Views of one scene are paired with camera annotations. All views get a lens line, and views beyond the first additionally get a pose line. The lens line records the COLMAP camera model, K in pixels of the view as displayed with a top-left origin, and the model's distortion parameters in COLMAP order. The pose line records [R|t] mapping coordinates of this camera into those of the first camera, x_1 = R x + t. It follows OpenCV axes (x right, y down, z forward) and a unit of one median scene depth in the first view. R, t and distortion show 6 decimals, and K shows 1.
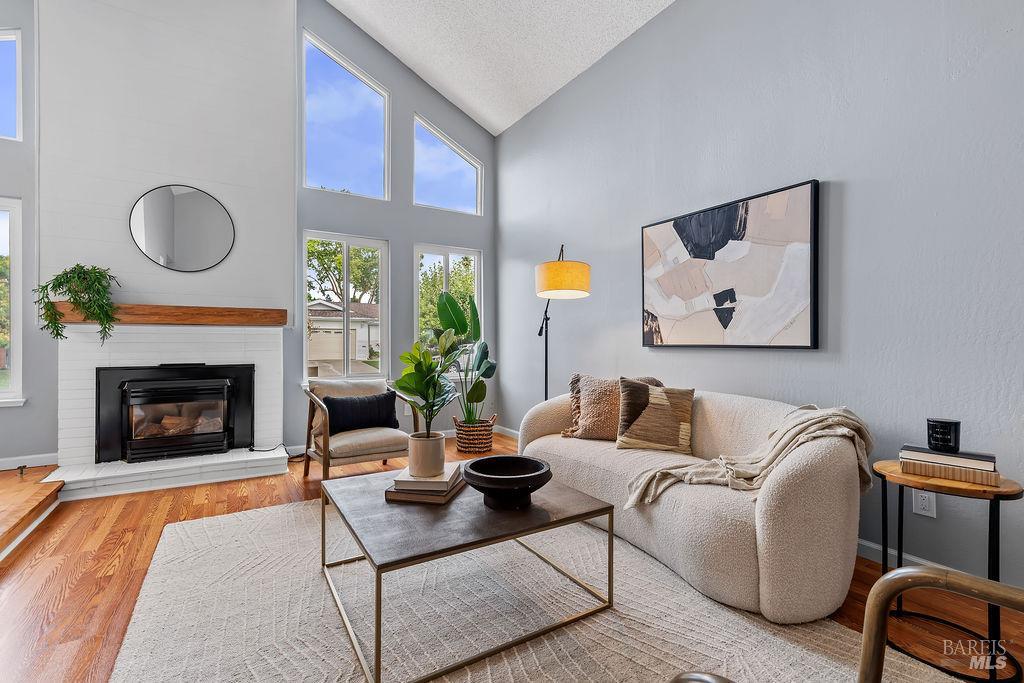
lens RADIAL K [[459.9, 0, 510.6], [0, 459.9, 339.8], [0, 0, 1]] dist [-0.002021, -0.000058]
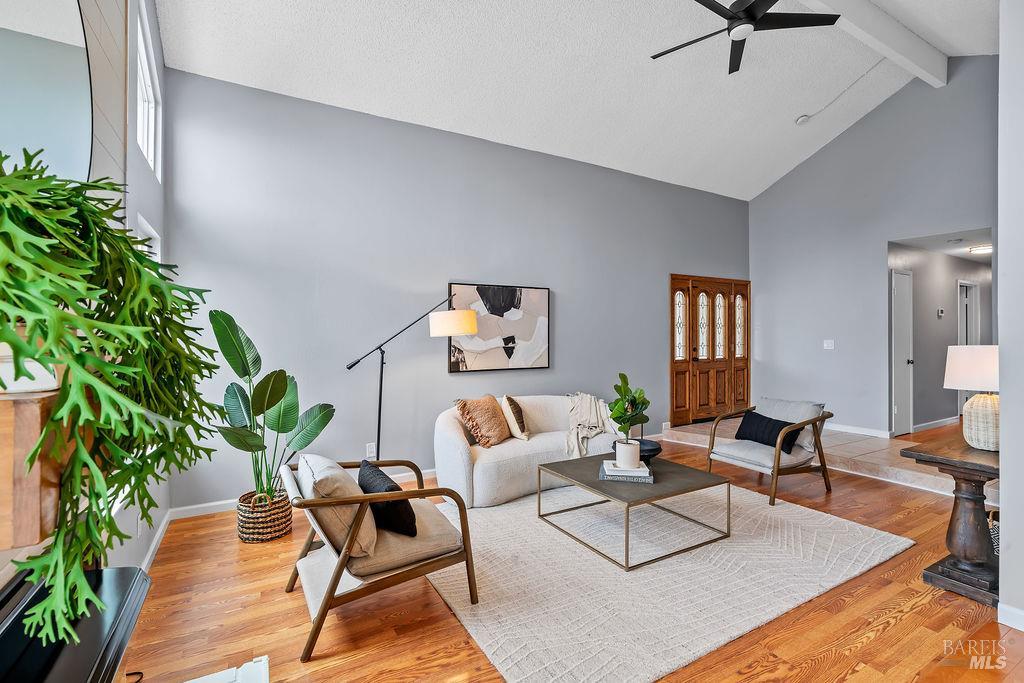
lens RADIAL K [[459.9, 0, 510.6], [0, 459.9, 339.8], [0, 0, 1]] dist [-0.002021, -0.000058]
pose [[0.026743, -0.006265, 0.999623, -1.226765], [0.002254, 0.999978, 0.006207, -0.104451], [-0.999640, 0.002087, 0.026757, 0.939092]]
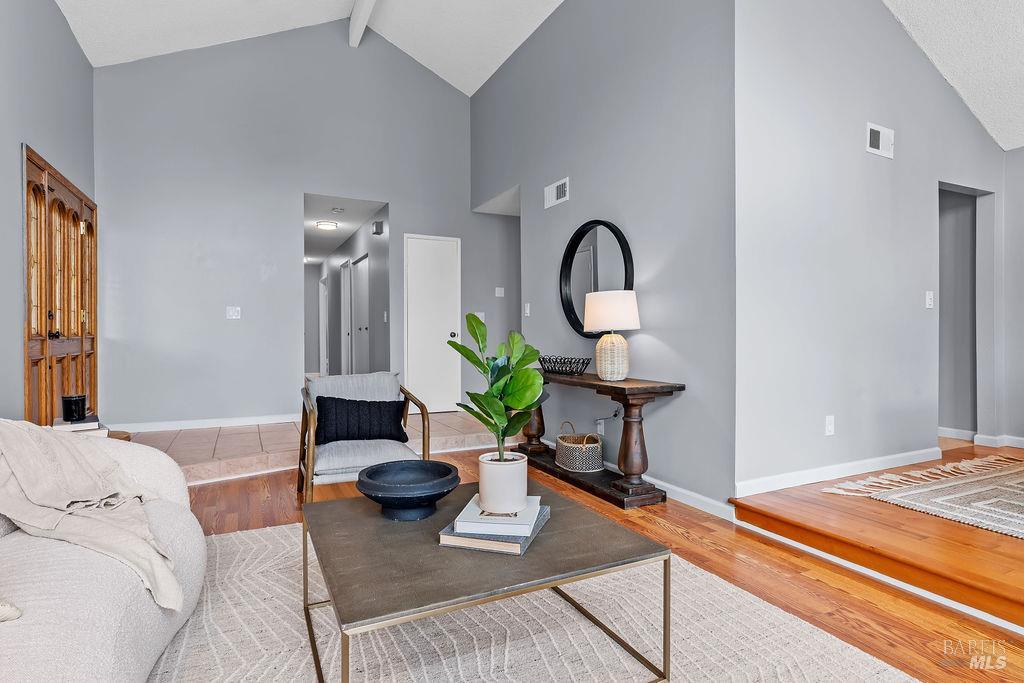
lens RADIAL K [[540.5, 0, 511.5], [0, 540.5, 339.7], [0, 0, 1]] dist [-0.001515, 0.000763]
pose [[-0.995717, 0.003083, 0.092399, -0.195163], [0.004262, 0.999912, 0.012565, 0.006010], [-0.092352, 0.012905, -0.995643, 1.291876]]
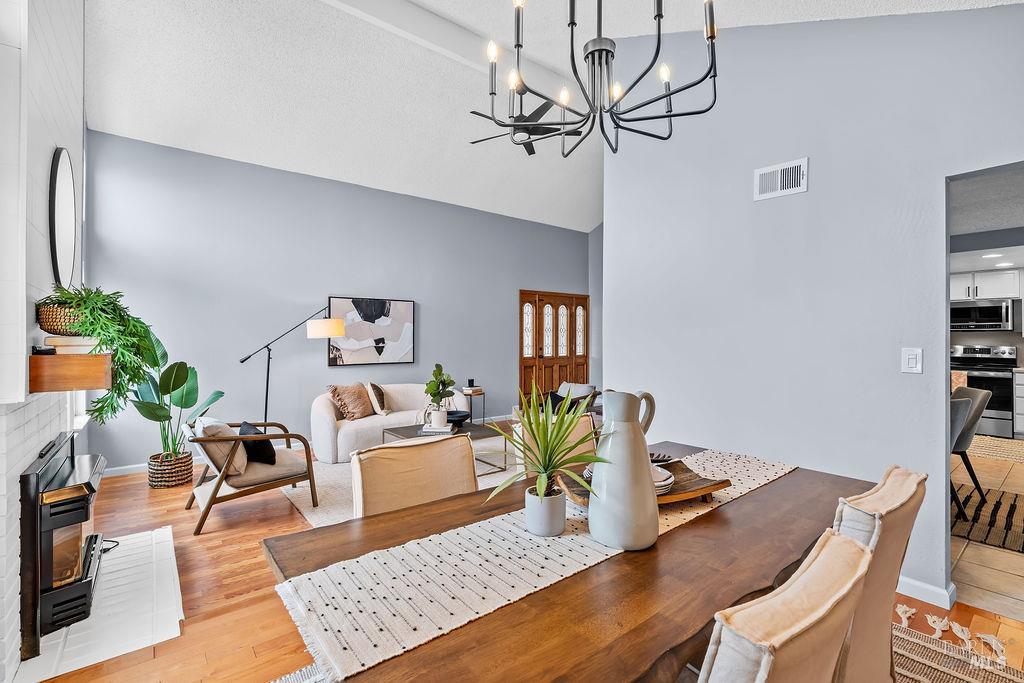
lens RADIAL K [[454.0, 0, 511.4], [0, 454.0, 338.3], [0, 0, 1]] dist [-0.001854, -0.000323]
pose [[-0.123697, -0.000662, 0.992320, -1.752736], [-0.001397, 0.999999, 0.000493, -0.107988], [-0.992319, -0.001325, -0.123697, 0.635934]]
